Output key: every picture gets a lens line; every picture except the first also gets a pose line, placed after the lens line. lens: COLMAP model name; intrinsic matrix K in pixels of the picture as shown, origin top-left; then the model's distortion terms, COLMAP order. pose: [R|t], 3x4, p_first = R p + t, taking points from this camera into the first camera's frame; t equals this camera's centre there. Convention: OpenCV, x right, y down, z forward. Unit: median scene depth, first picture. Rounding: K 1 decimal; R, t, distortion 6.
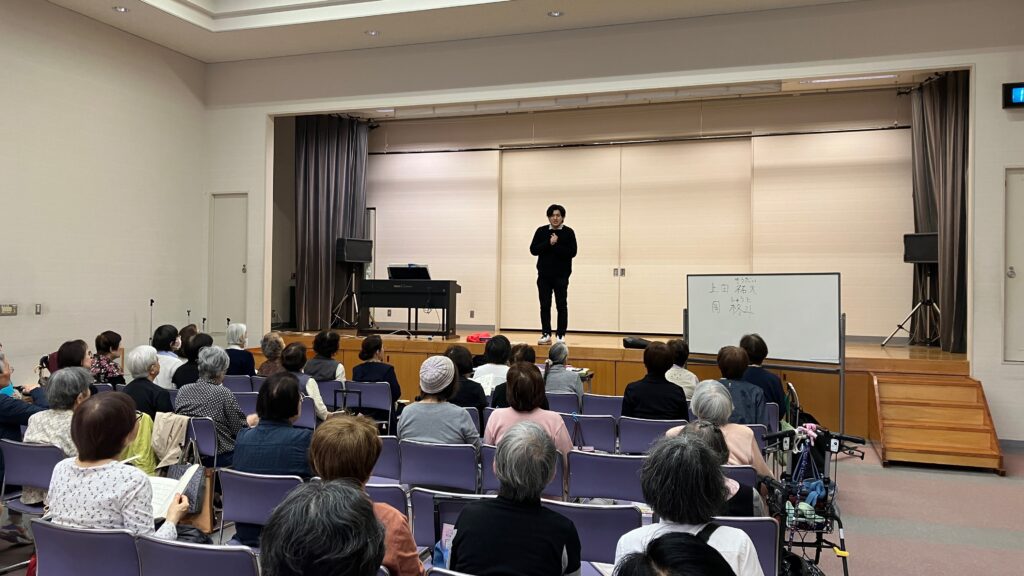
lens RADIAL K [[828.3, 0, 506.7], [0, 828.3, 284.3], [0, 0, 1]] dist [0.041106, -0.054756]
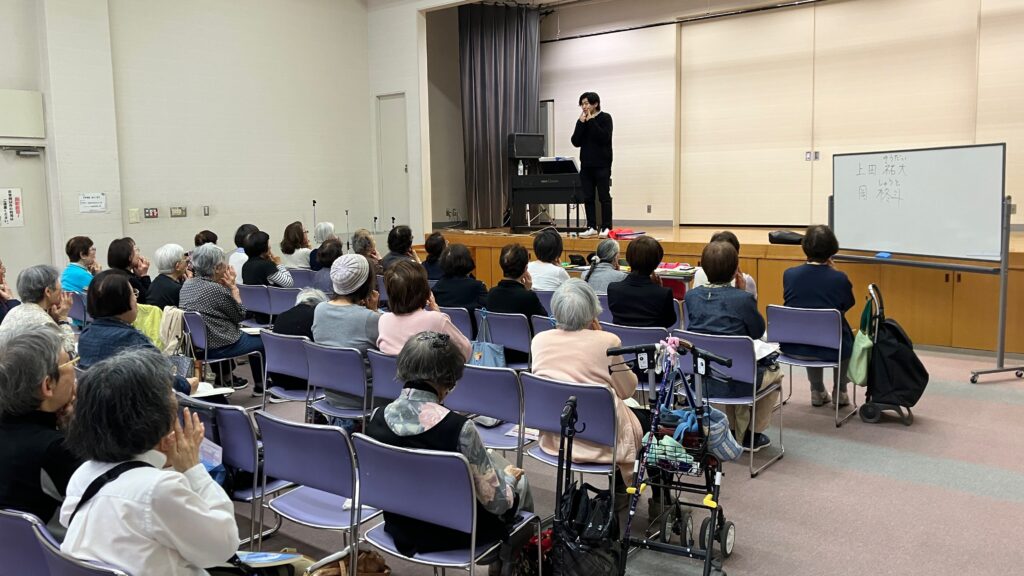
lens RADIAL K [[828.3, 0, 508.8], [0, 828.3, 284.8], [0, 0, 1]] dist [0.041106, -0.054756]
pose [[0.938186, 0.010437, -0.345974, 0.202089], [0.032307, 0.992541, 0.117551, 0.009283], [0.344621, -0.121462, 0.930851, 0.096093]]
